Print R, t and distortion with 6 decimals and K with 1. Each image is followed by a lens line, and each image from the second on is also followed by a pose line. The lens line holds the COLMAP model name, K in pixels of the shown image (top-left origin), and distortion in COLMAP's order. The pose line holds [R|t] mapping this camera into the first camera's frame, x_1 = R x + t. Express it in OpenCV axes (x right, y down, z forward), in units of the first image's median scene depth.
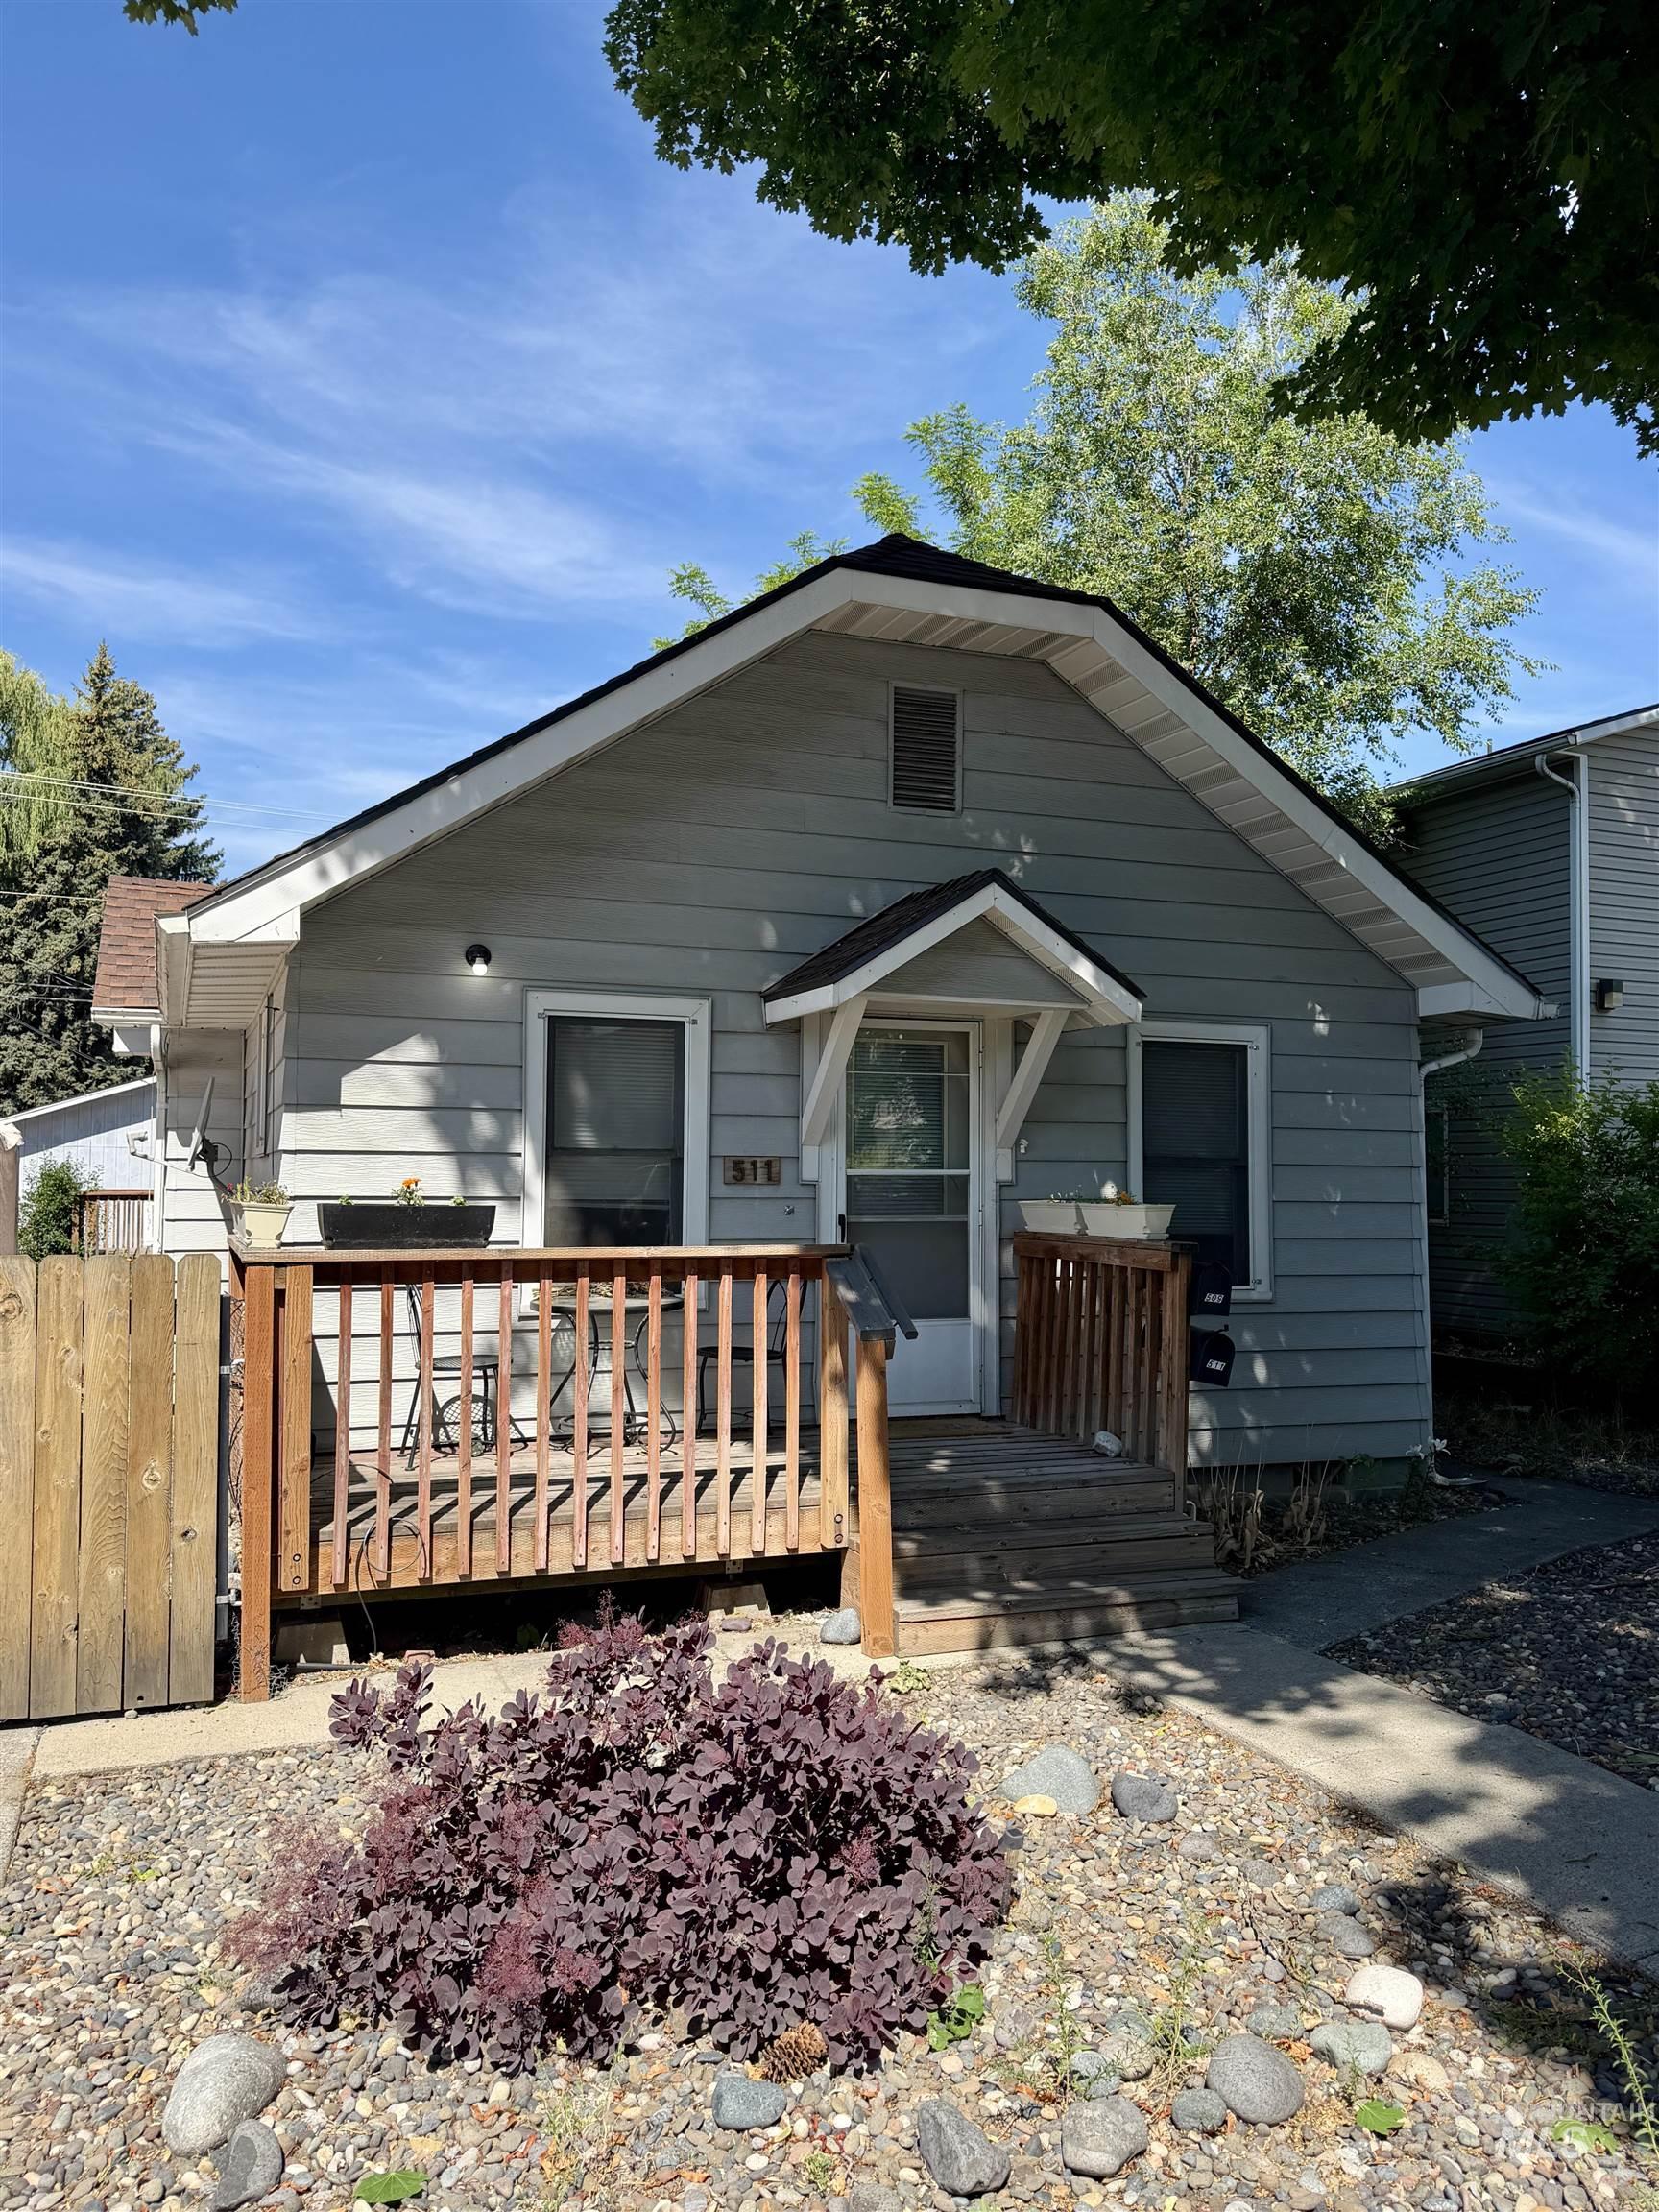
lens RADIAL K [[1702.9, 0, 829.5], [0, 1702.9, 1106.0], [0, 0, 1]] dist [0.101550, -0.154282]
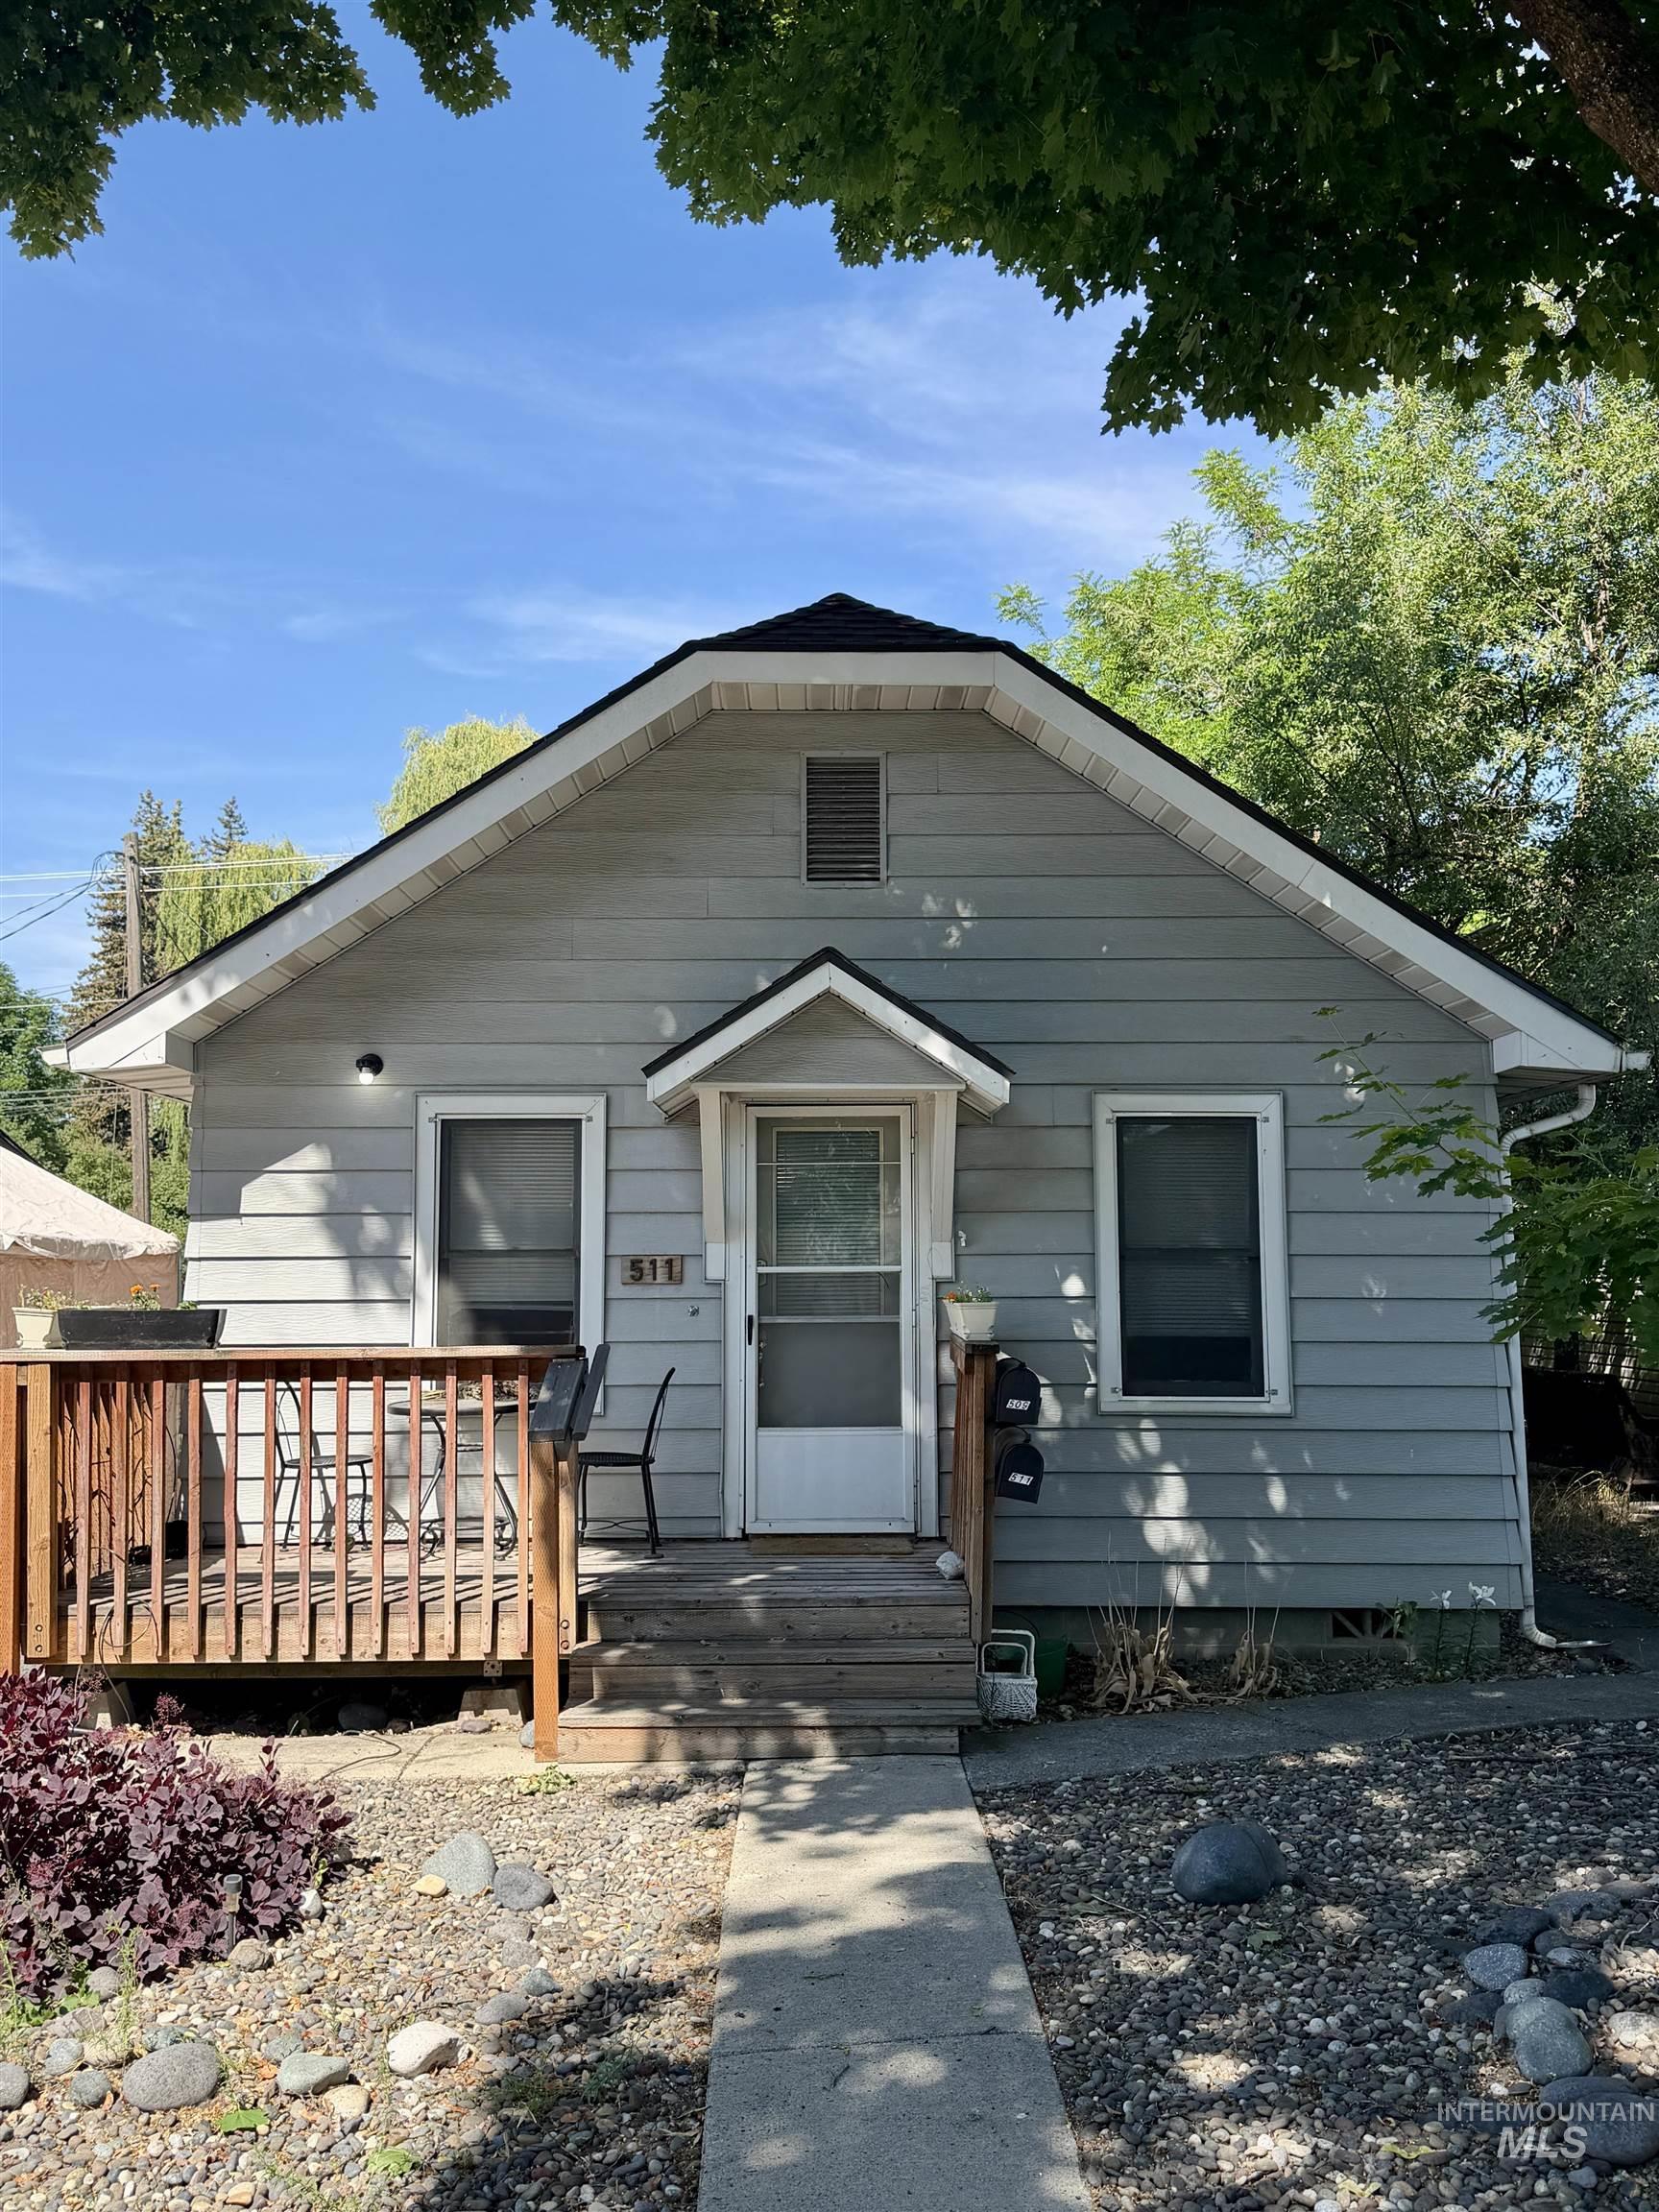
lens RADIAL K [[2046.1, 0, 829.5], [0, 2046.1, 1106.0], [0, 0, 1]] dist [0.137094, -0.283007]
pose [[0.933353, -0.040674, -0.356647, 0.466744], [0.026236, 0.998632, -0.045230, 0.000290], [0.357999, 0.032859, 0.933144, -0.054327]]
